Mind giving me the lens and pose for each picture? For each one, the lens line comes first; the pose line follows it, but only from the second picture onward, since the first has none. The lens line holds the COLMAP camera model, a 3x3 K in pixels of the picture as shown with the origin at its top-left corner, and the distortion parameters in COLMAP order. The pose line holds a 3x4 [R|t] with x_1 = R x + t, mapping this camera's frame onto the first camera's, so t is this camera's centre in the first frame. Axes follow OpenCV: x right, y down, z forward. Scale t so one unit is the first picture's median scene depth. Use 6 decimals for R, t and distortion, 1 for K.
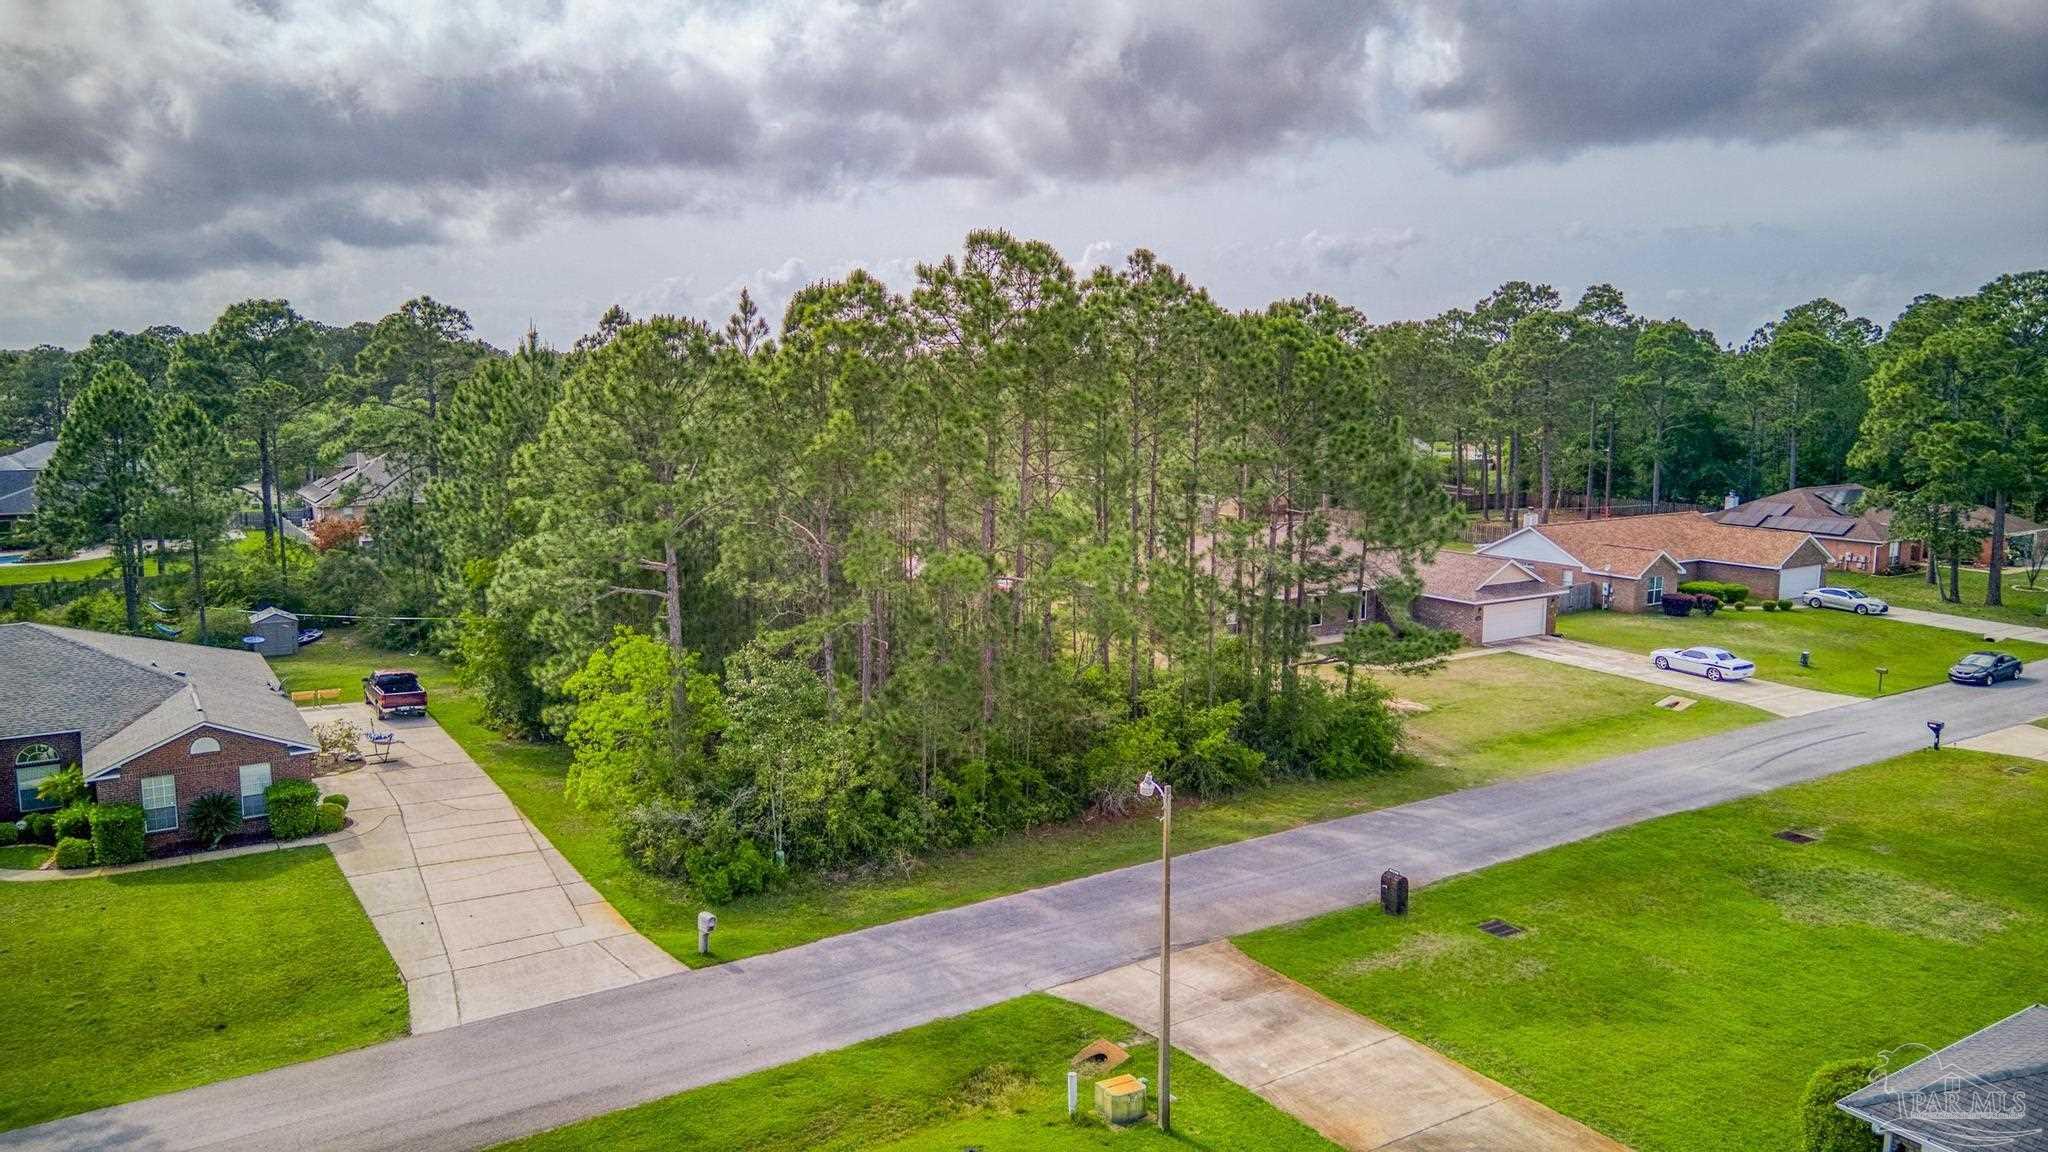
lens RADIAL K [[1423.9, 0, 1022.9], [0, 1423.9, 585.7], [0, 0, 1]] dist [0.071526, -0.062882]
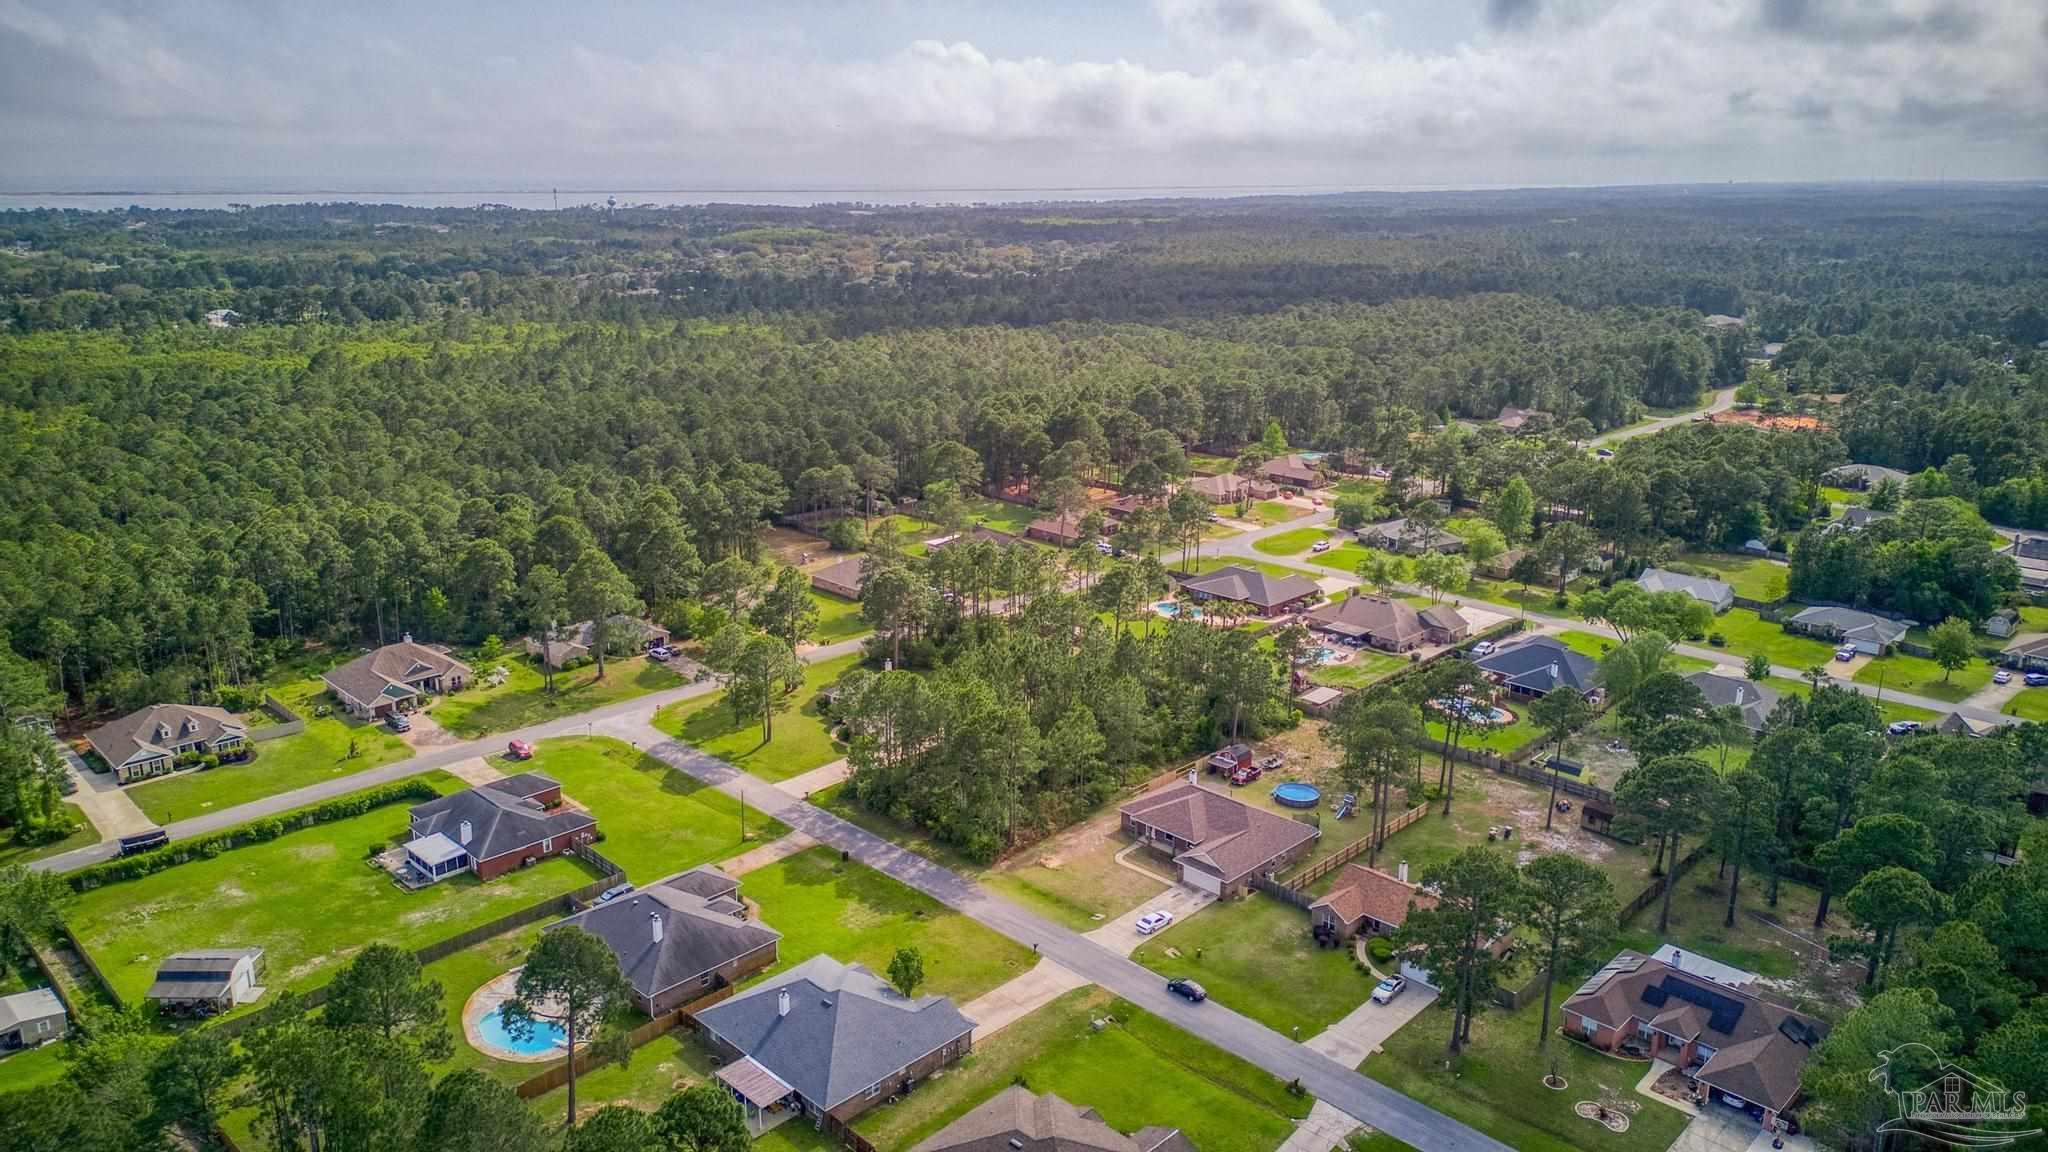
lens RADIAL K [[1423.9, 0, 1018.1], [0, 1423.9, 567.4], [0, 0, 1]] dist [0.071526, -0.062882]
pose [[0.215034, 0.255530, -0.942584, 3.525383], [-0.146210, 0.962708, 0.227630, -1.404768], [0.965600, 0.088866, 0.244376, 0.317861]]
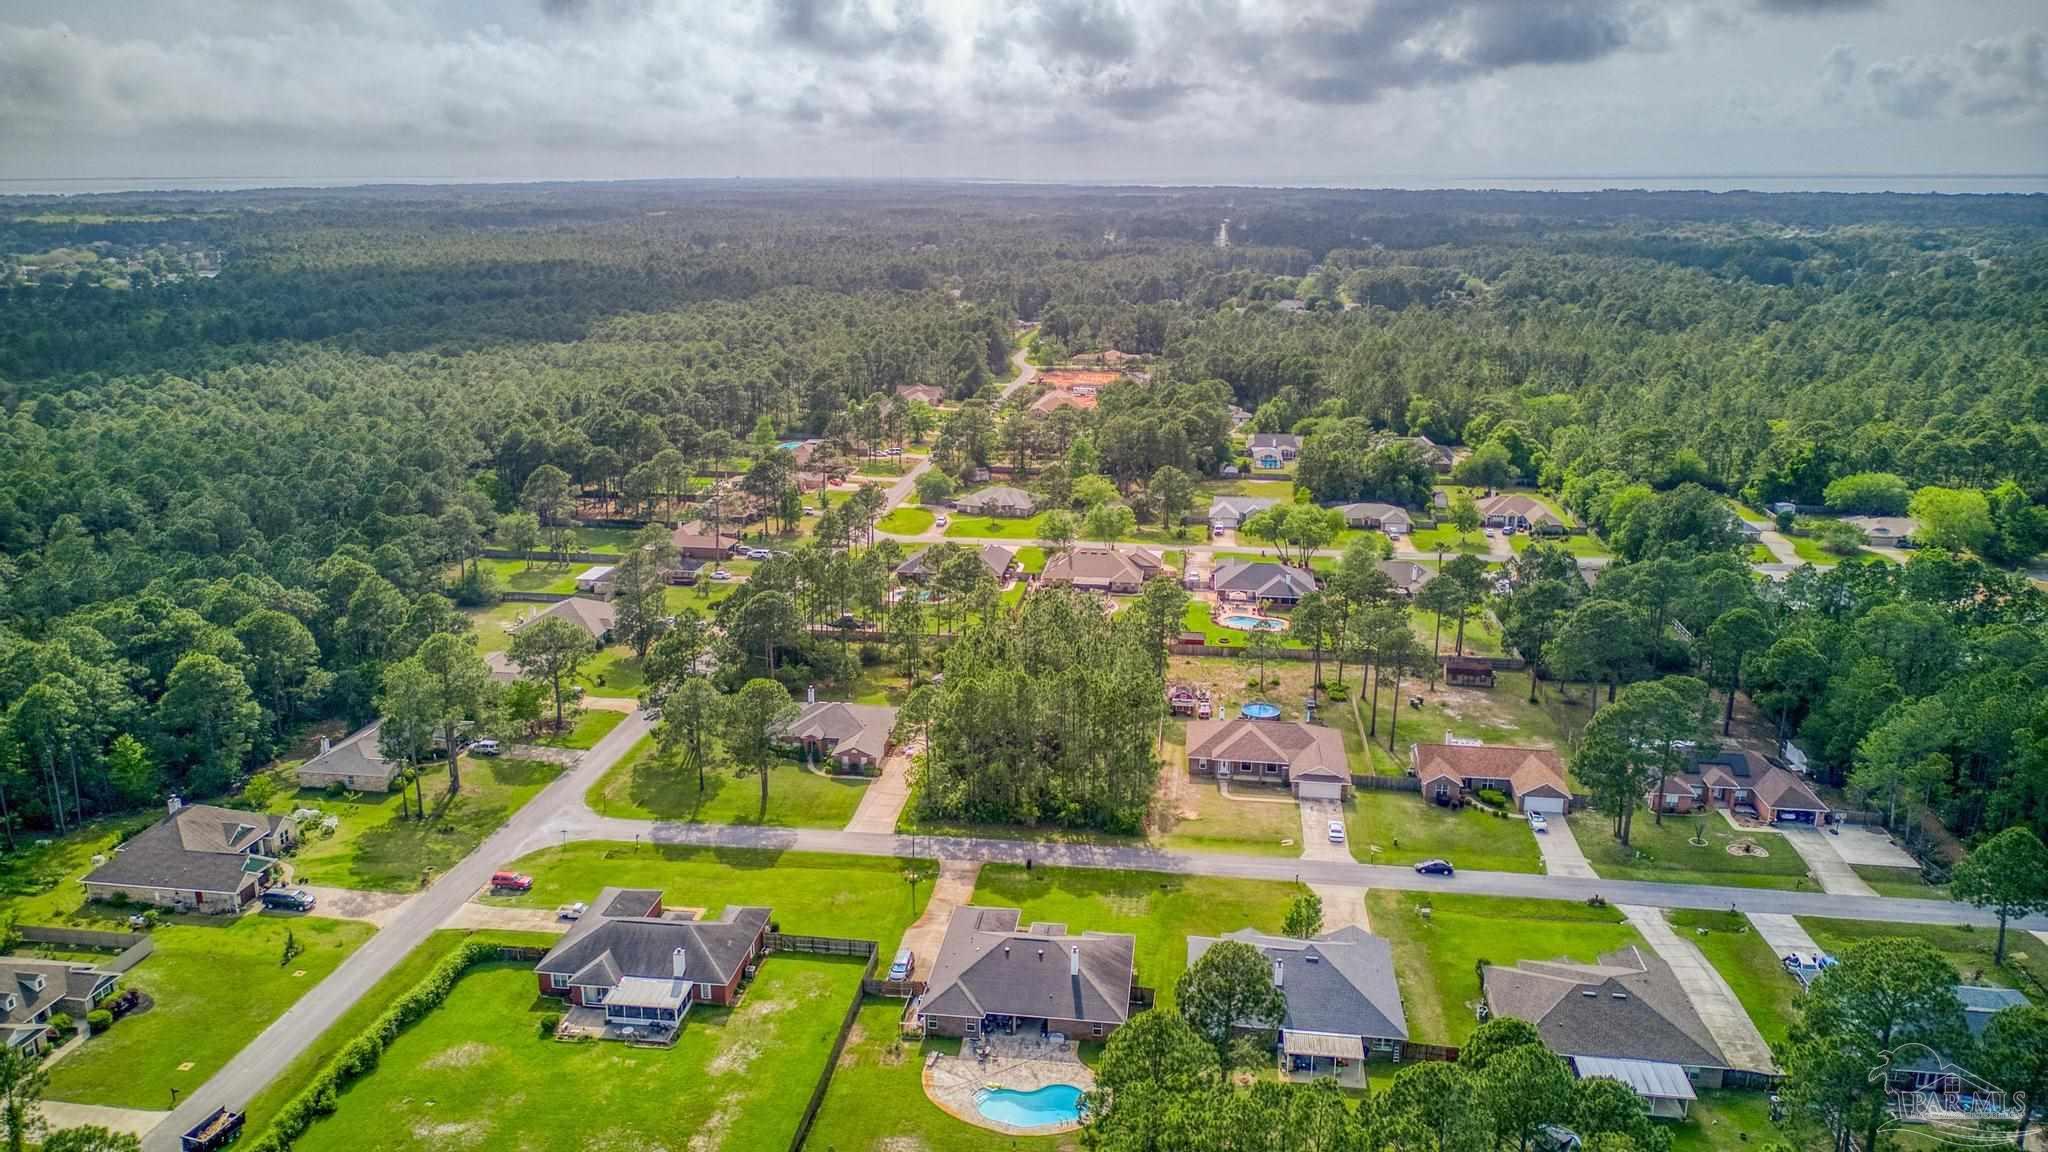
lens RADIAL K [[1423.9, 0, 1023.1], [0, 1423.9, 574.3], [0, 0, 1]] dist [0.071526, -0.062882]
pose [[0.759863, 0.174907, -0.626111, 2.301557], [-0.095032, 0.982665, 0.159180, -1.090083], [0.643099, -0.061455, 0.763313, -1.829320]]
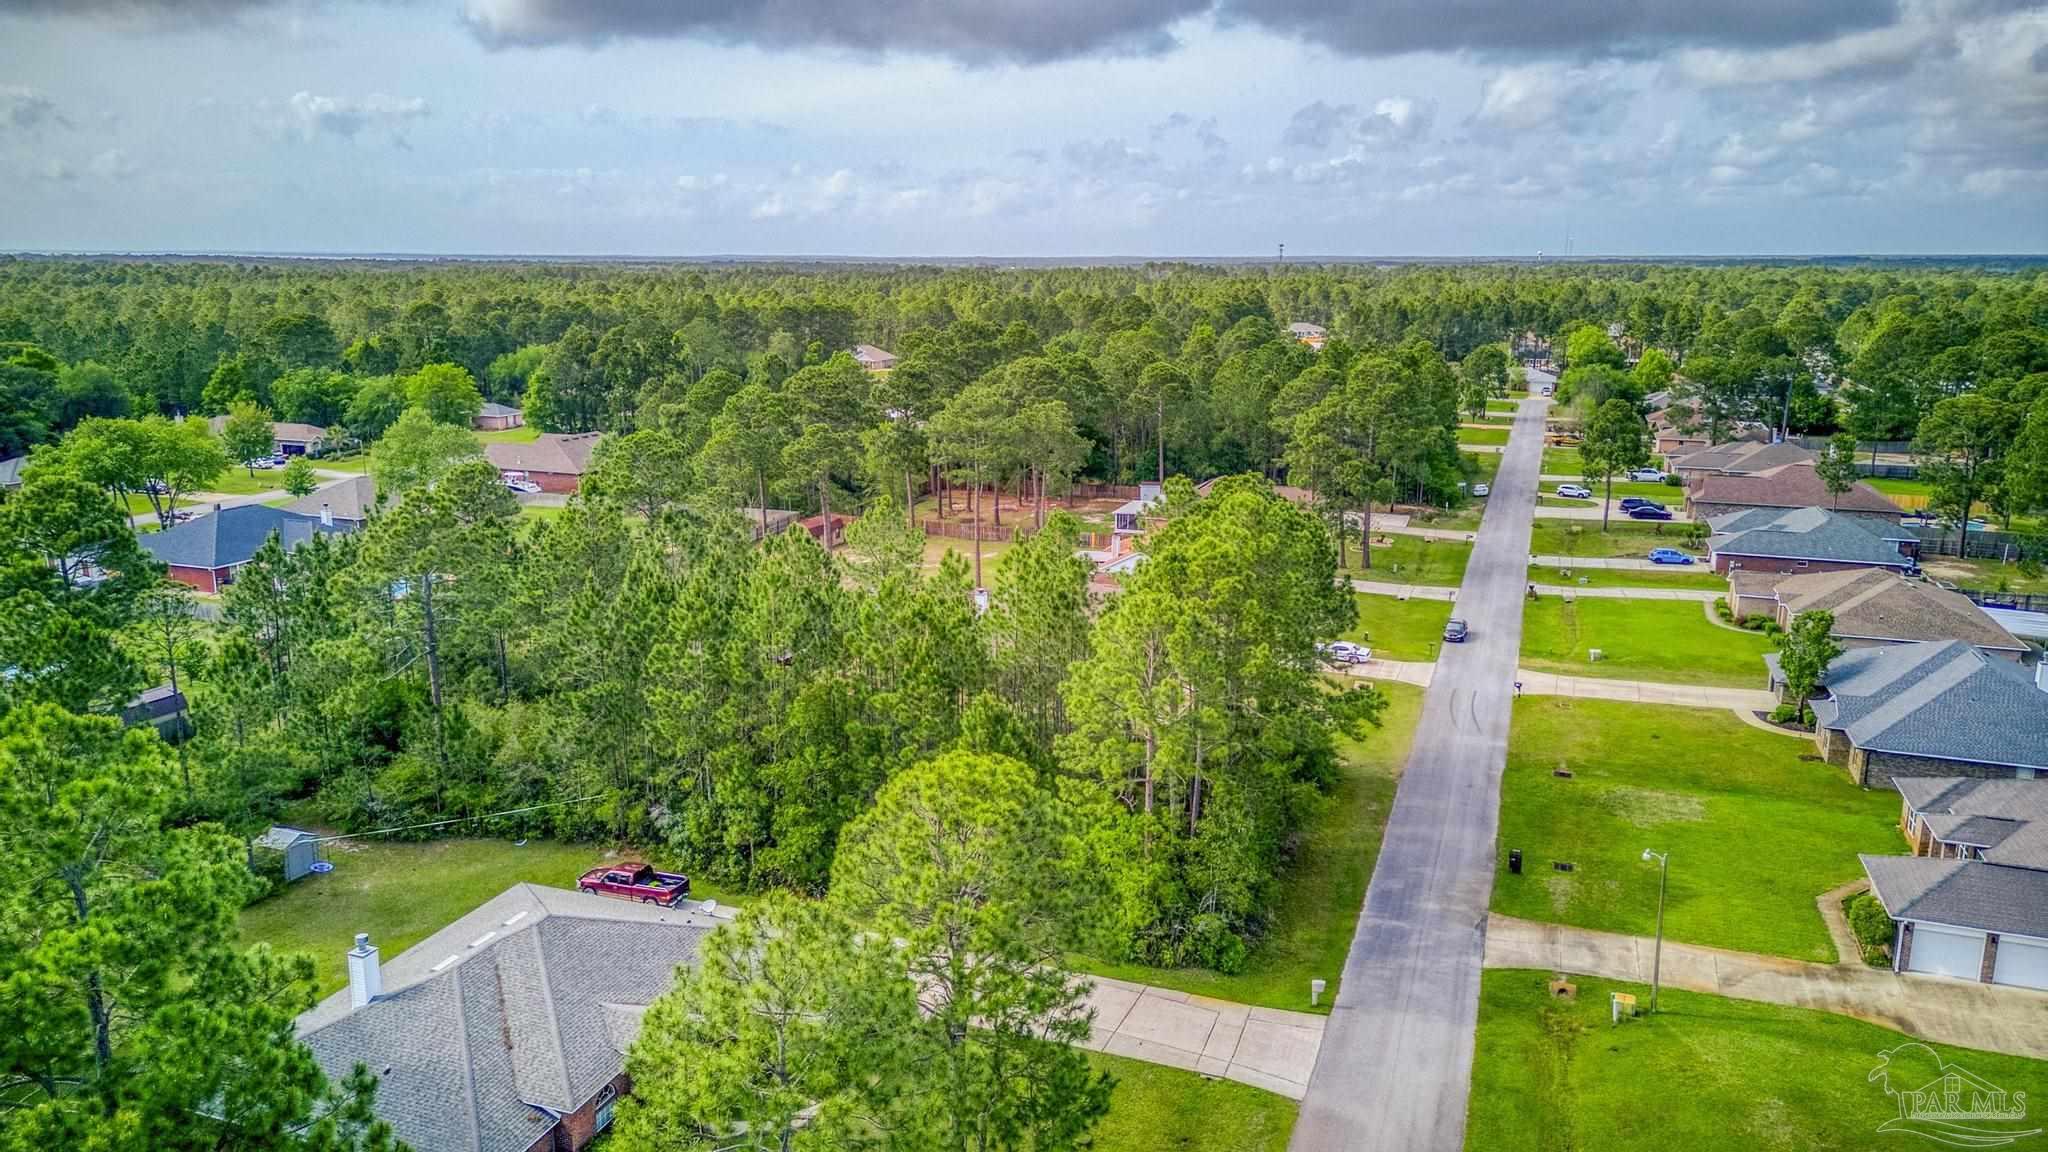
lens RADIAL K [[1423.9, 0, 1022.0], [0, 1423.9, 587.8], [0, 0, 1]] dist [0.071526, -0.062882]
pose [[0.799064, -0.134796, 0.585941, -1.075445], [0.086084, 0.990153, 0.110390, -0.328913], [-0.595051, -0.037769, 0.802800, -0.073755]]
